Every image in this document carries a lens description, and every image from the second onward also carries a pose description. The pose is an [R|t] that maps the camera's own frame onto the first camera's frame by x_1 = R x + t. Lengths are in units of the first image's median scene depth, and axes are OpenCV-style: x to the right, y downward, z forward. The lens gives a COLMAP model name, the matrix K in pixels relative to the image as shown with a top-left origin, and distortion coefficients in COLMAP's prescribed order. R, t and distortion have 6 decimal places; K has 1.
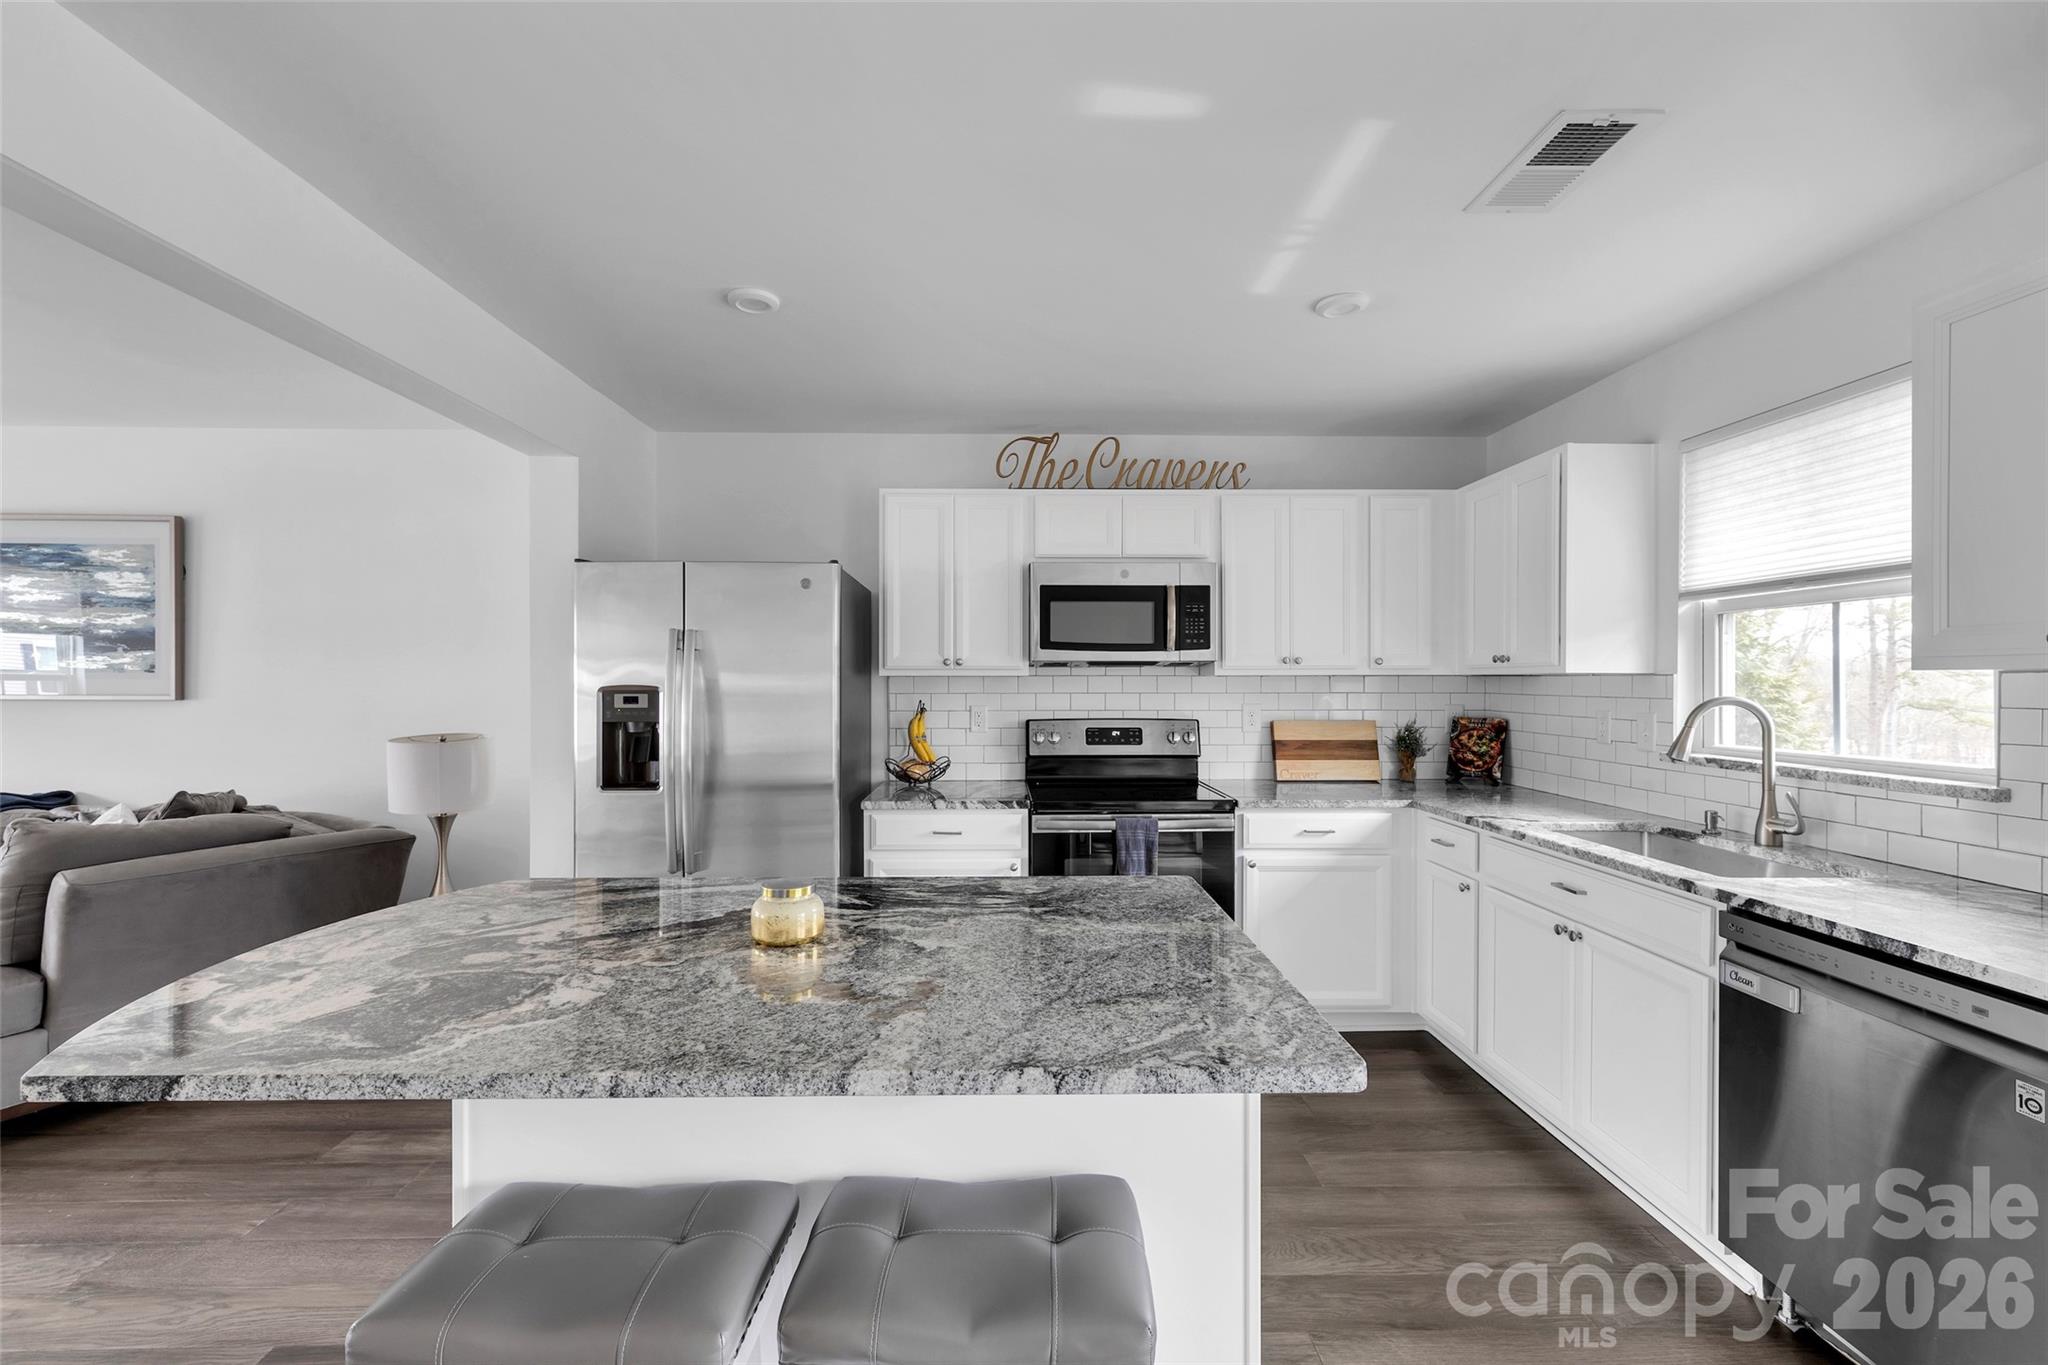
lens RADIAL K [[853.7, 0, 1020.2], [0, 853.7, 684.0], [0, 0, 1]] dist [0.002804, 0.000024]
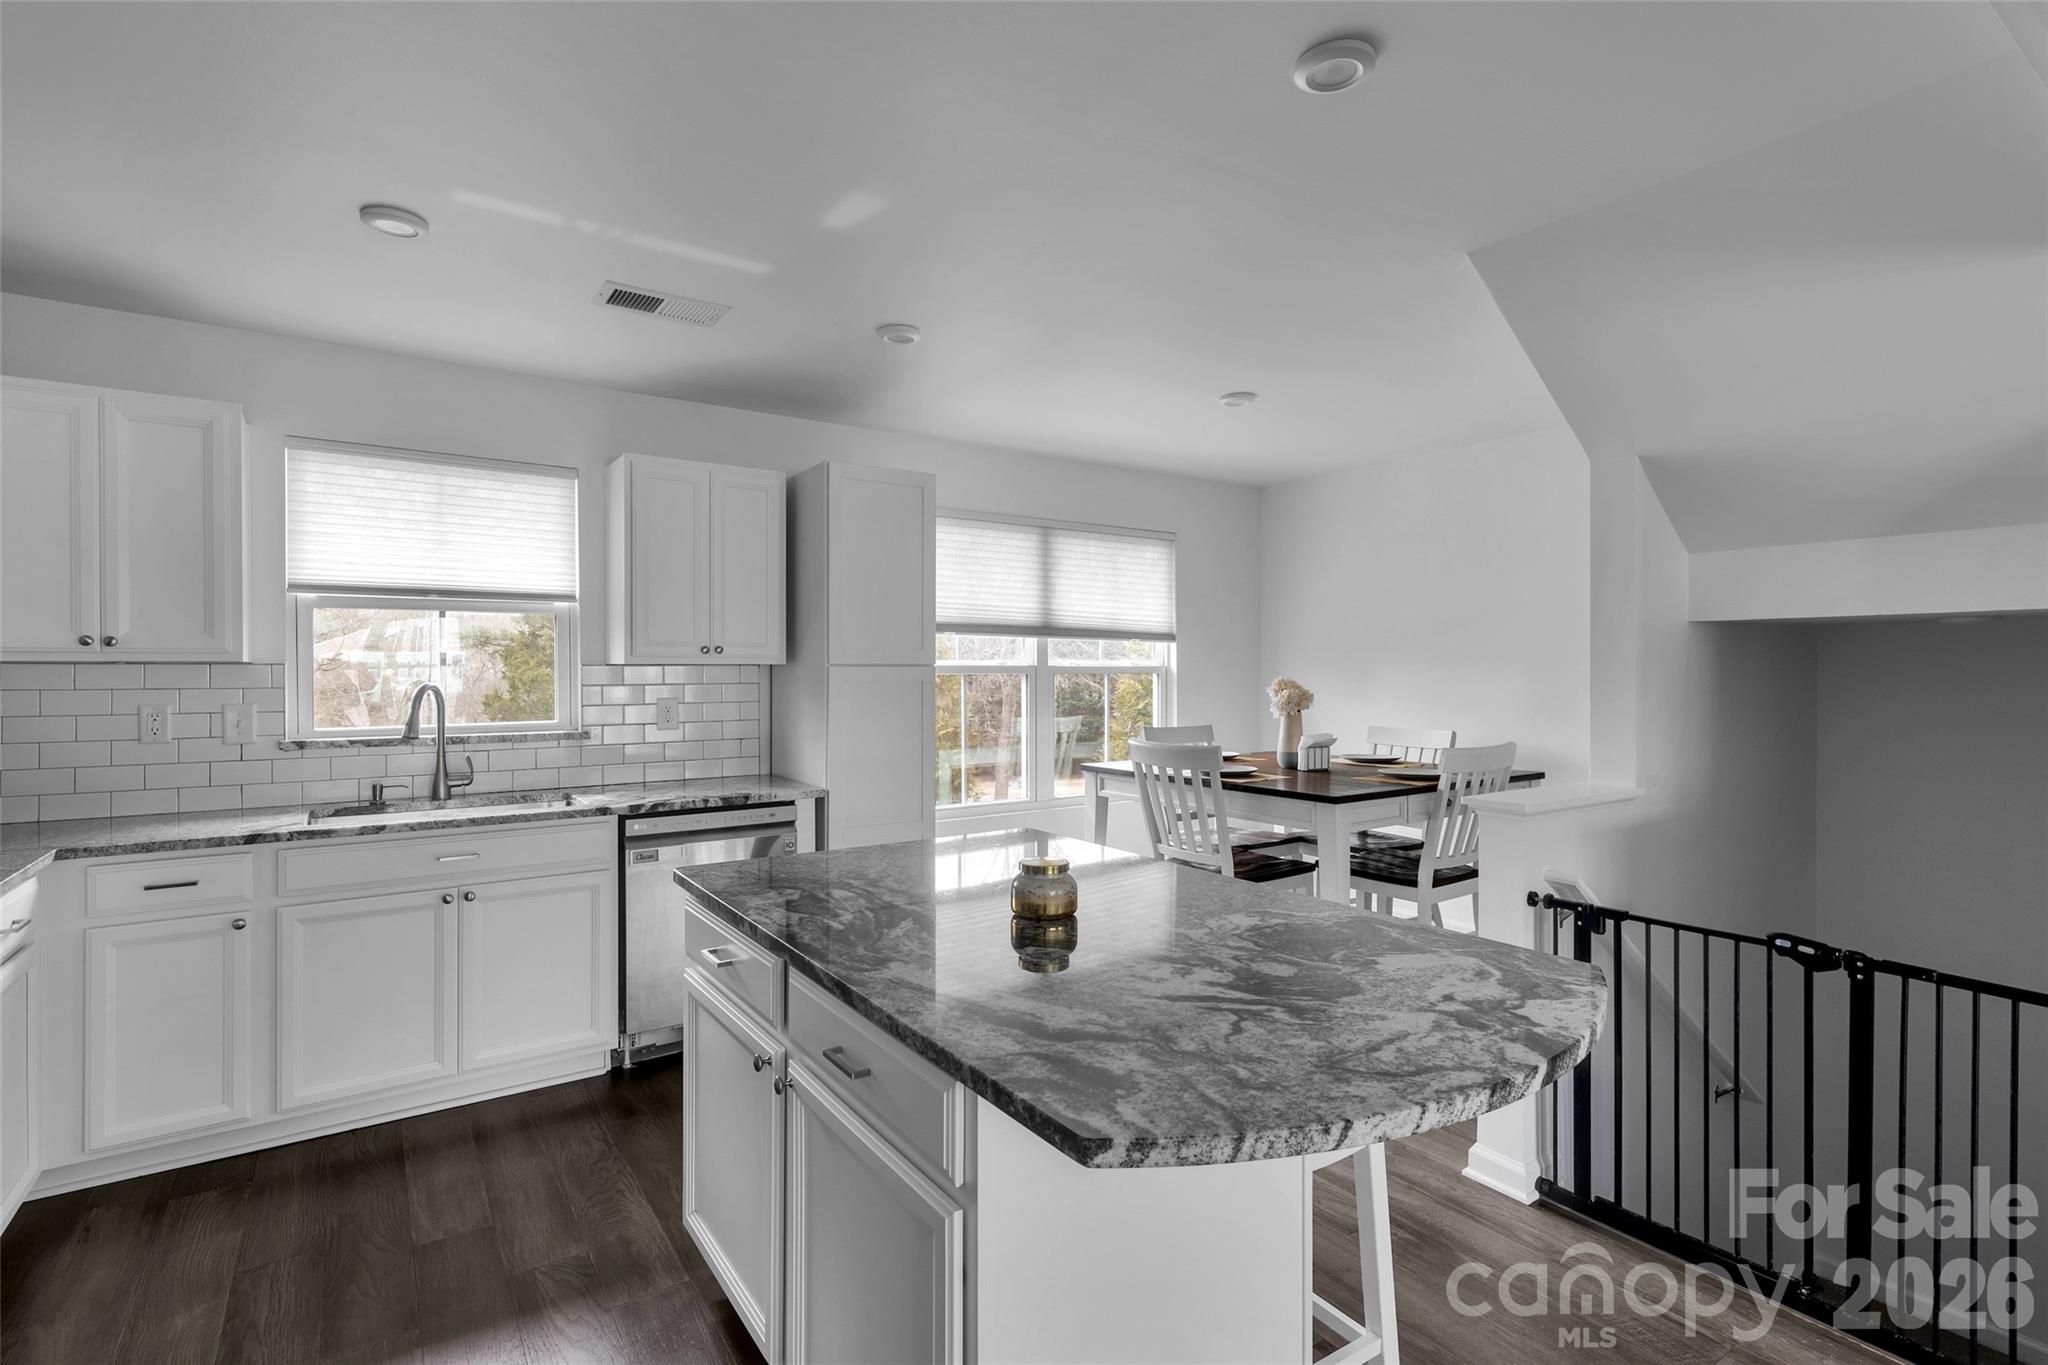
lens RADIAL K [[968.2, 0, 1019.7], [0, 968.2, 673.7], [0, 0, 1]] dist [0.009116, -0.001608]
pose [[-0.546994, -0.004236, 0.837126, -0.545638], [0.003820, 0.999964, 0.007556, -0.003875], [-0.837128, 0.007331, -0.546958, 0.727522]]
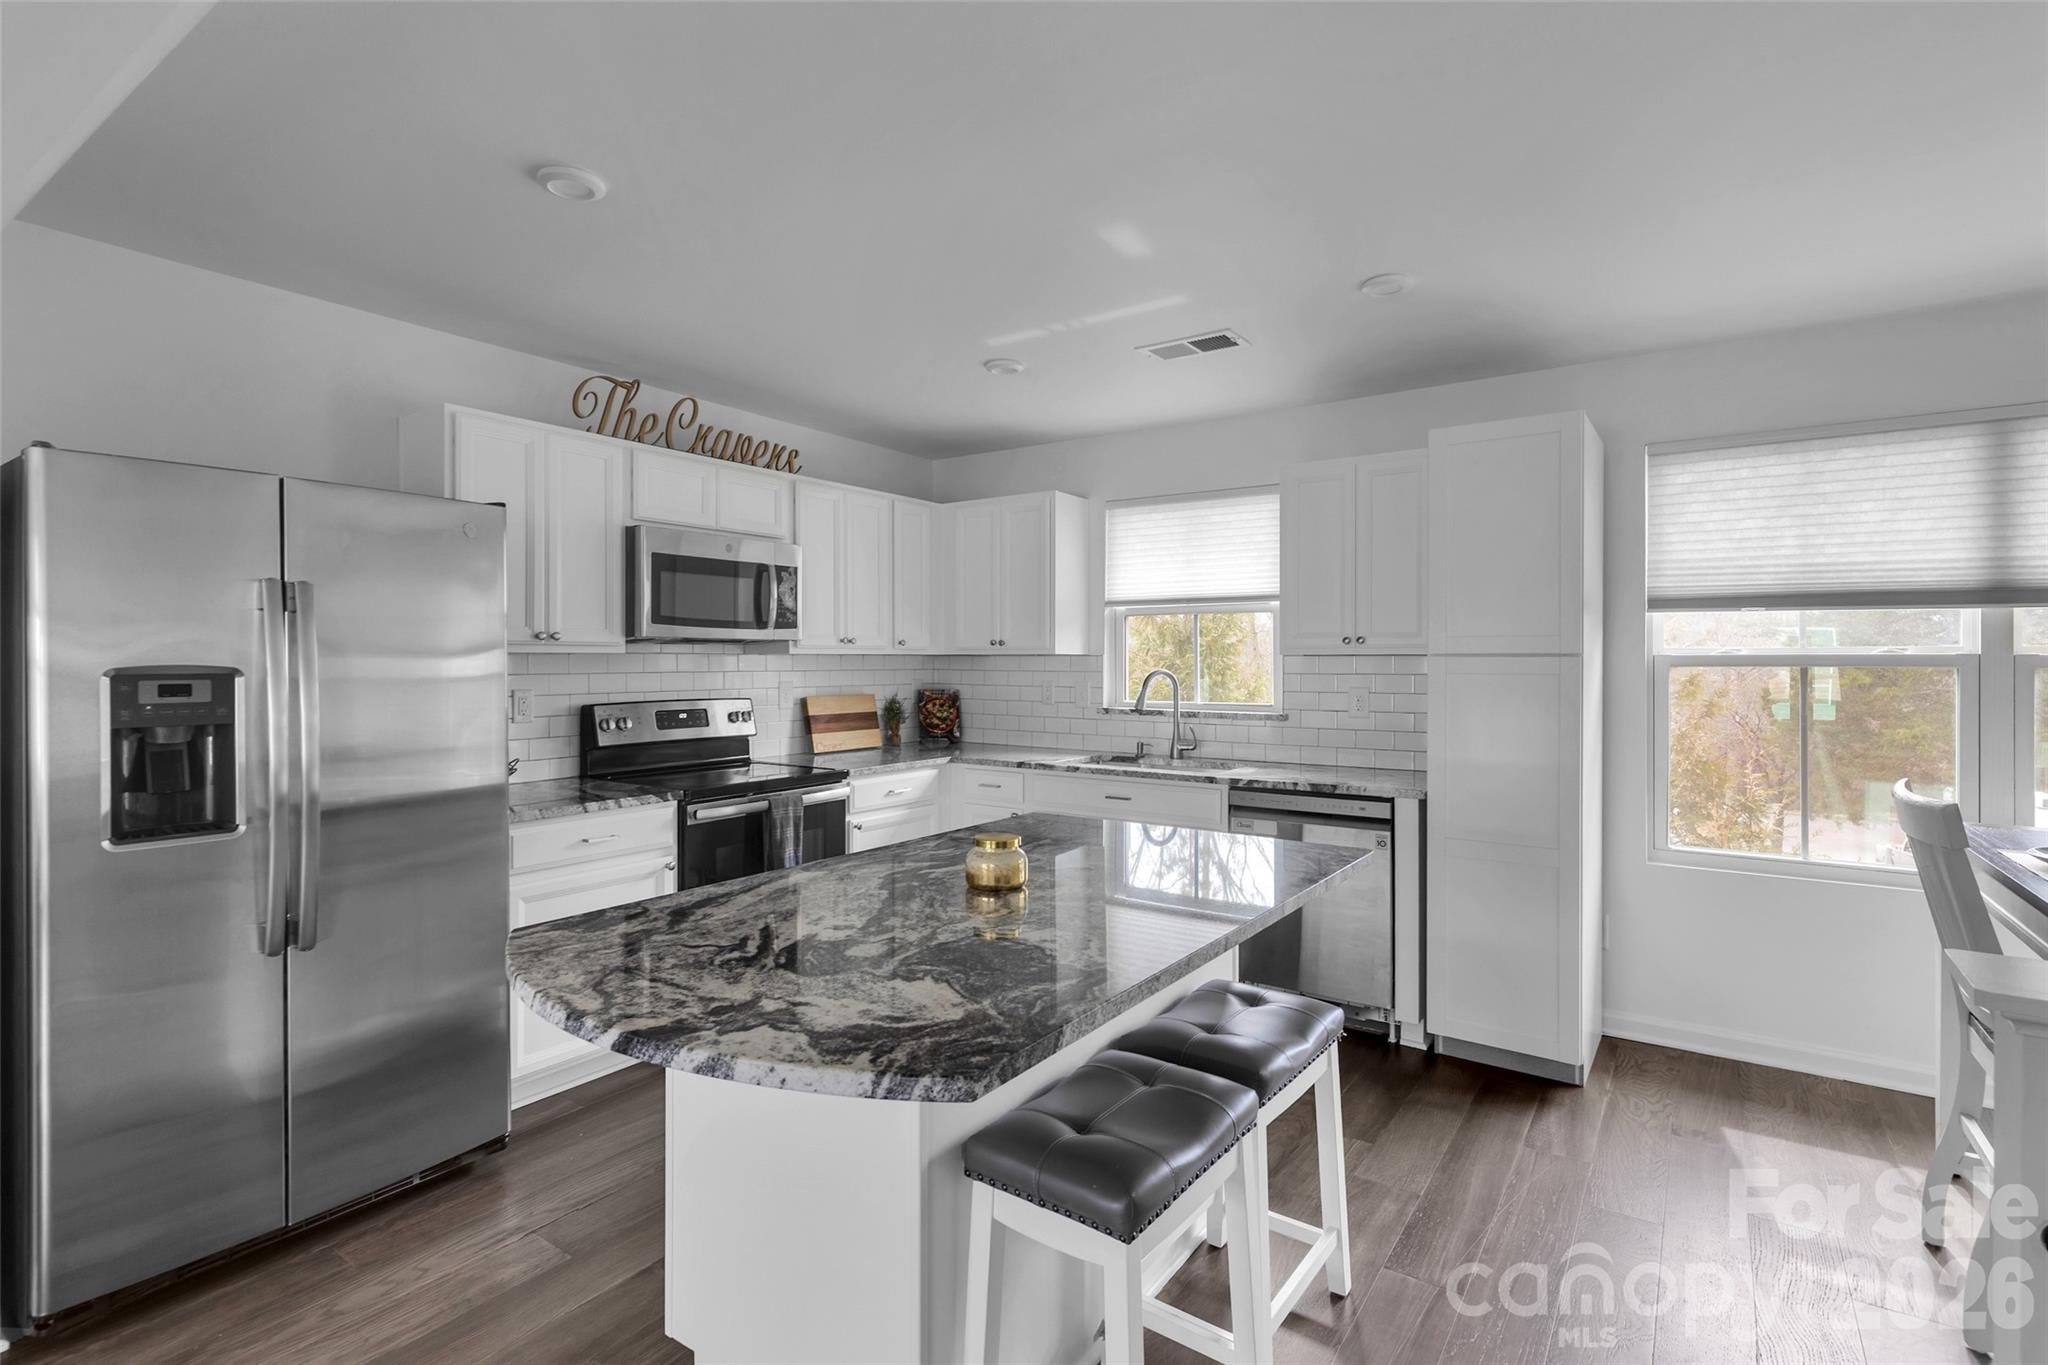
lens RADIAL K [[968.2, 0, 1016.0], [0, 968.2, 664.4], [0, 0, 1]] dist [0.009116, -0.001608]
pose [[0.593693, -0.003564, 0.804683, -0.562185], [0.002036, 0.999994, 0.002928, -0.000668], [-0.804689, -0.000100, 0.593697, 0.090579]]
